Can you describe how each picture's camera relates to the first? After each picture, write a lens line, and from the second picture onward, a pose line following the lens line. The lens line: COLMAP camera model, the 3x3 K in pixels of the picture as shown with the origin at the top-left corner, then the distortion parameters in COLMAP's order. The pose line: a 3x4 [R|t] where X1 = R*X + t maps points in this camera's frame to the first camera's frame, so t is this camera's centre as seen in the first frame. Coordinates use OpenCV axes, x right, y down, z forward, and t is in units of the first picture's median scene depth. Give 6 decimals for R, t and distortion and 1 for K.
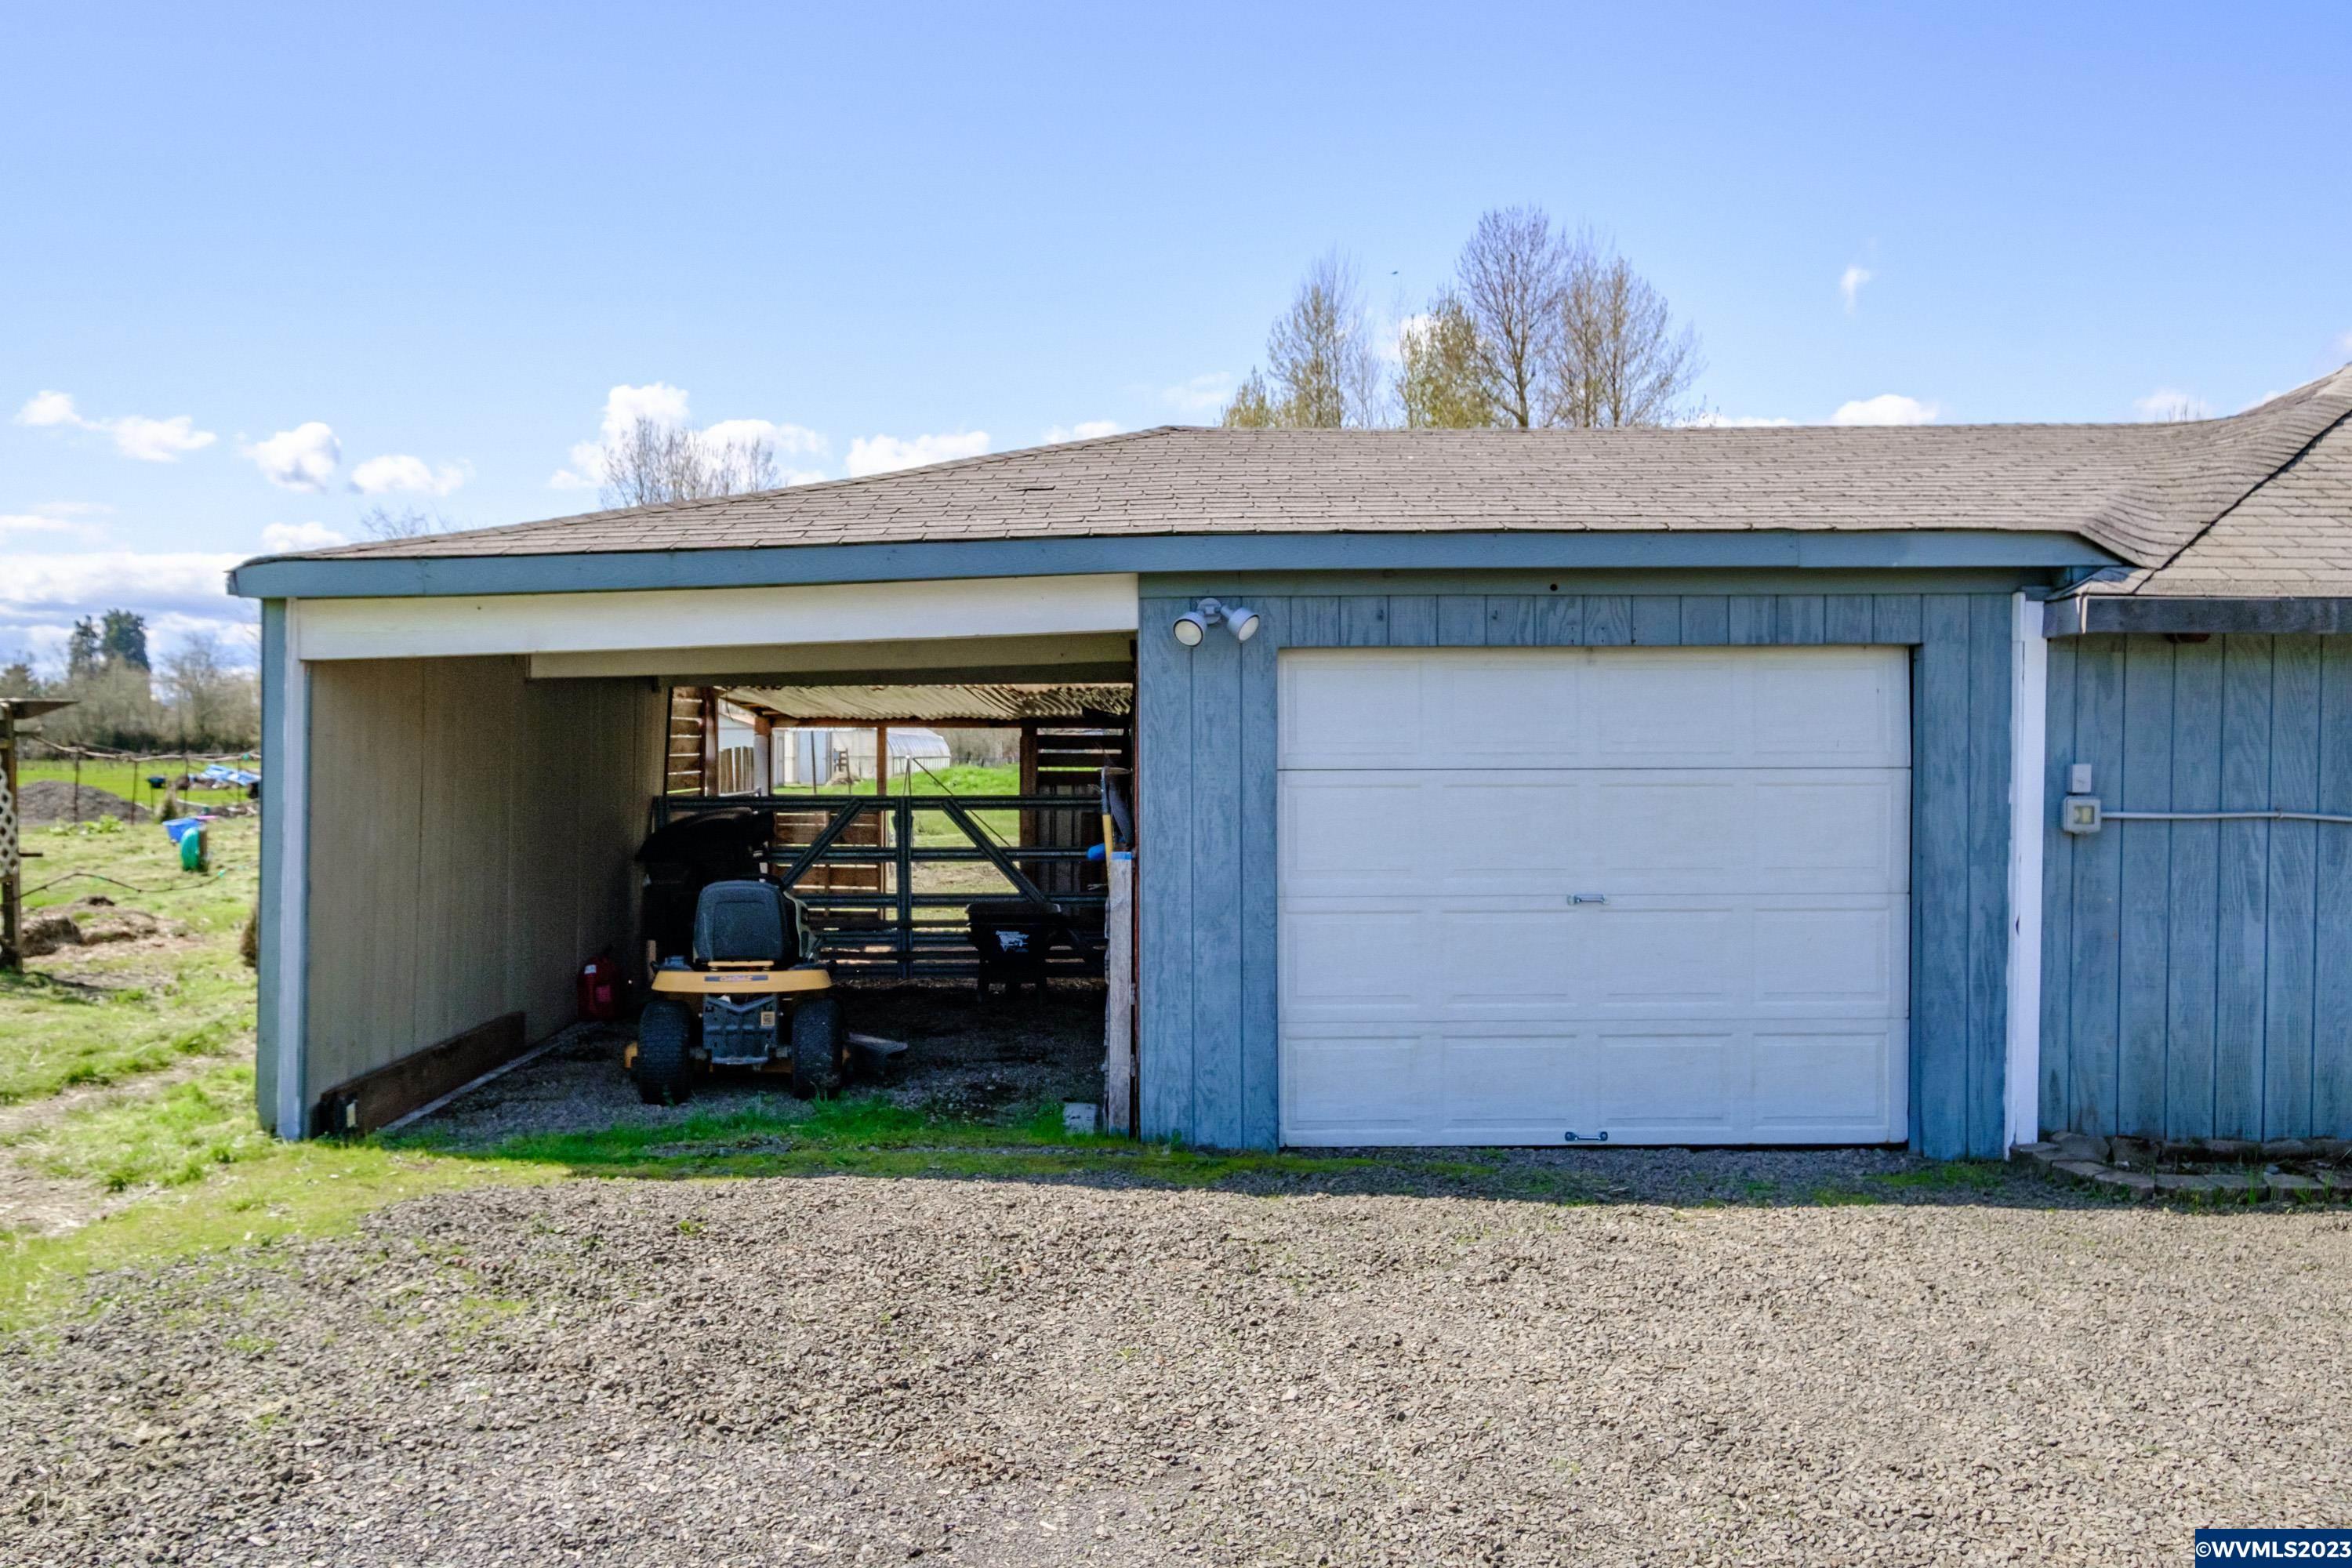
lens RADIAL K [[1853.1, 0, 1175.5], [0, 1853.1, 785.7], [0, 0, 1]] dist [0.001076, 0.002376]
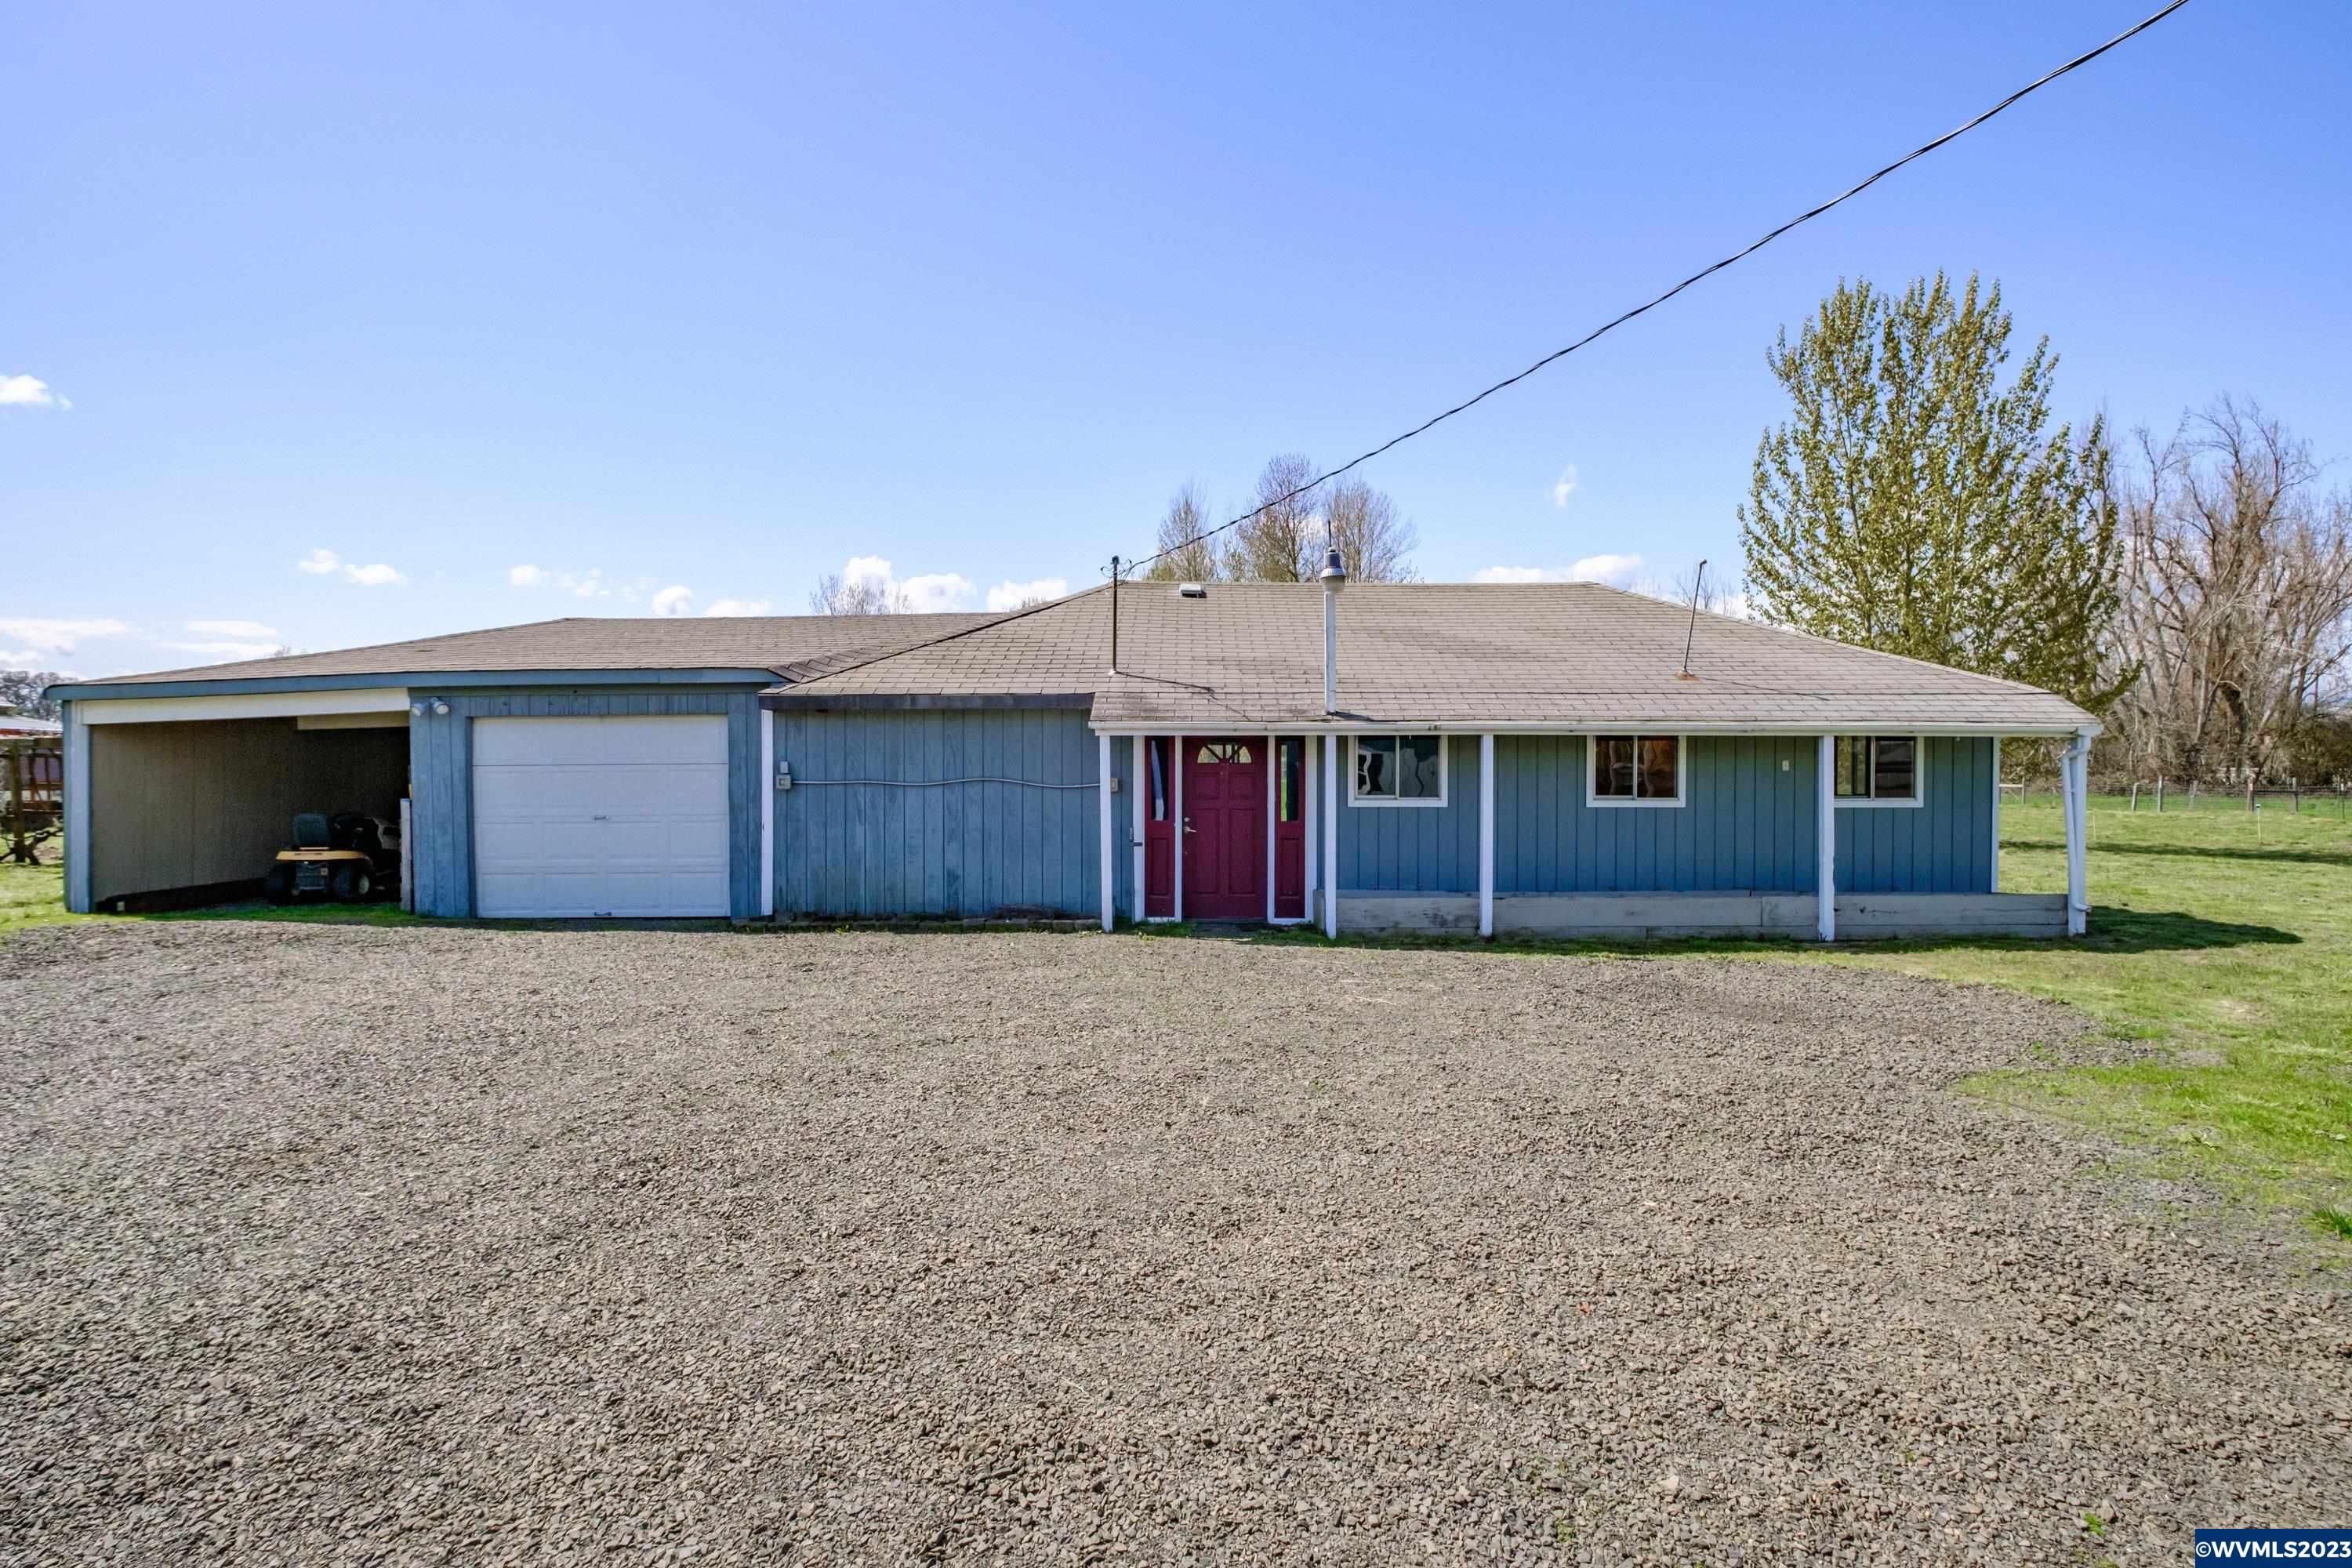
lens RADIAL K [[1129.5, 0, 1176.4], [0, 1129.5, 783.3], [0, 0, 1]] dist [-0.007328, -0.001794]
pose [[0.999682, -0.004647, -0.024771, 1.040179], [0.004427, 0.999950, -0.008913, 0.032859], [0.024811, 0.008800, 0.999653, -0.490085]]
